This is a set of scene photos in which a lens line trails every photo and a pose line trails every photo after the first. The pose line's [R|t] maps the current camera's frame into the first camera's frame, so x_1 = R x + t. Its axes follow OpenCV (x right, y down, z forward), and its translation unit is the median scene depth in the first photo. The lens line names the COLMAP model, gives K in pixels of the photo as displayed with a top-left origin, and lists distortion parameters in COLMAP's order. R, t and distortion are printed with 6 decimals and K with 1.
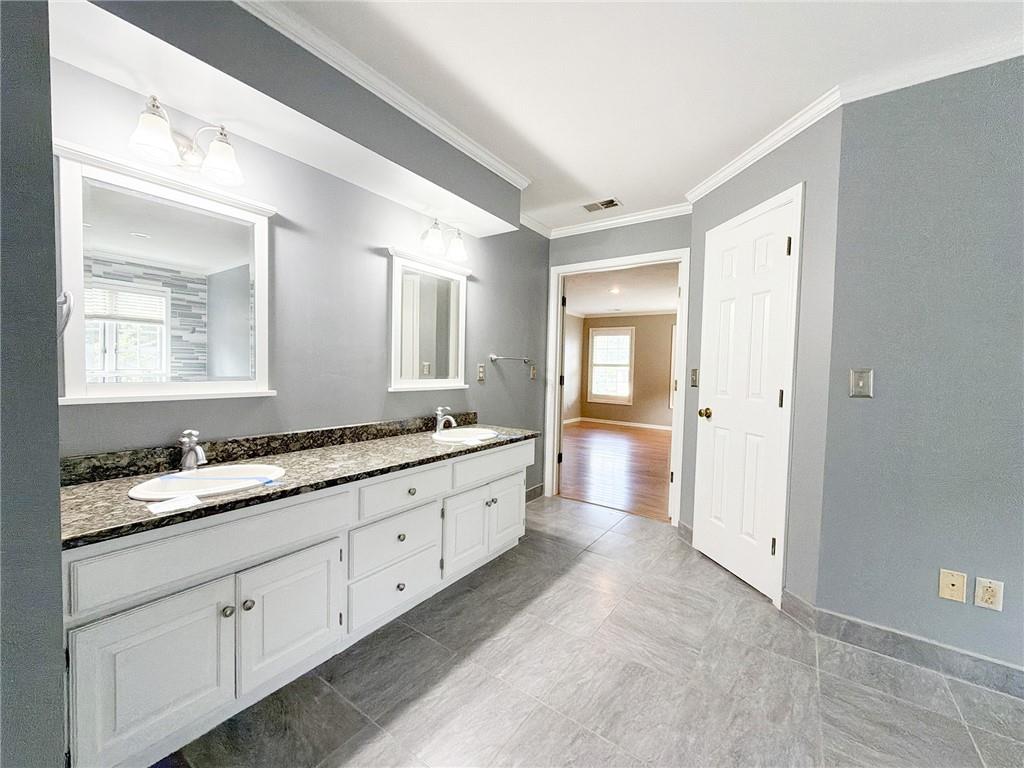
lens RADIAL K [[407.8, 0, 511.7], [0, 407.8, 384.6], [0, 0, 1]] dist [-0.000352, 0.000002]
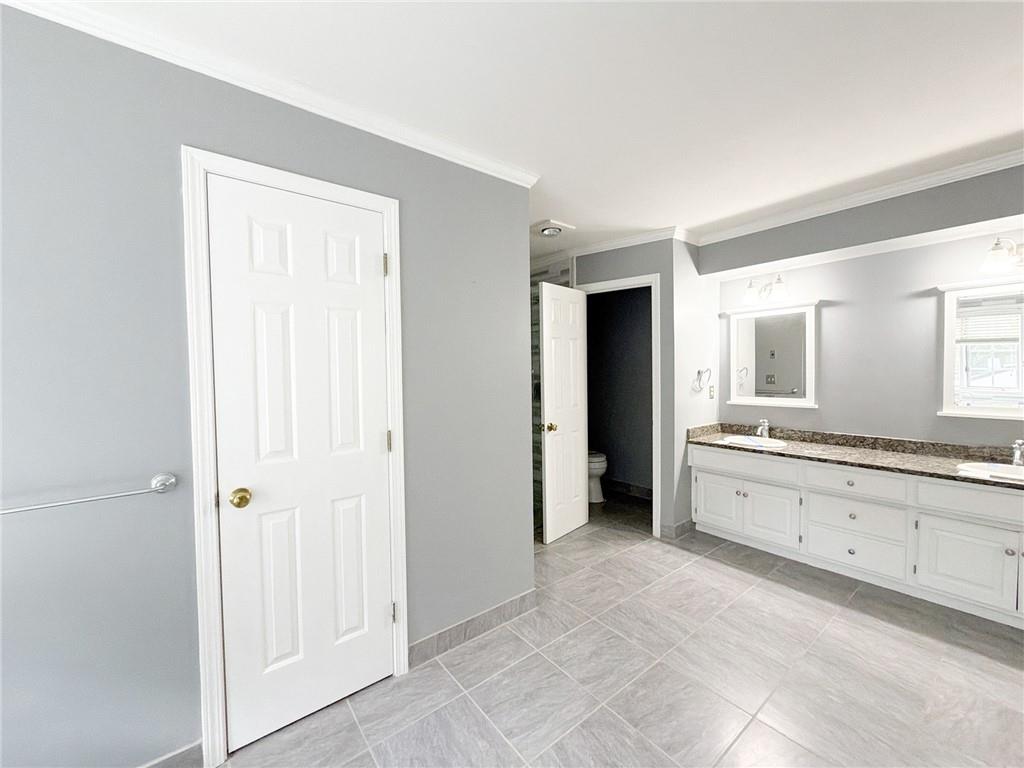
lens RADIAL K [[407.8, 0, 513.0], [0, 407.8, 382.6], [0, 0, 1]] dist [-0.000352, 0.000002]
pose [[-0.288263, 0.009821, -0.957501, 1.393833], [-0.032817, 0.999259, 0.020129, -0.072121], [0.956989, 0.037224, -0.287727, 0.271031]]
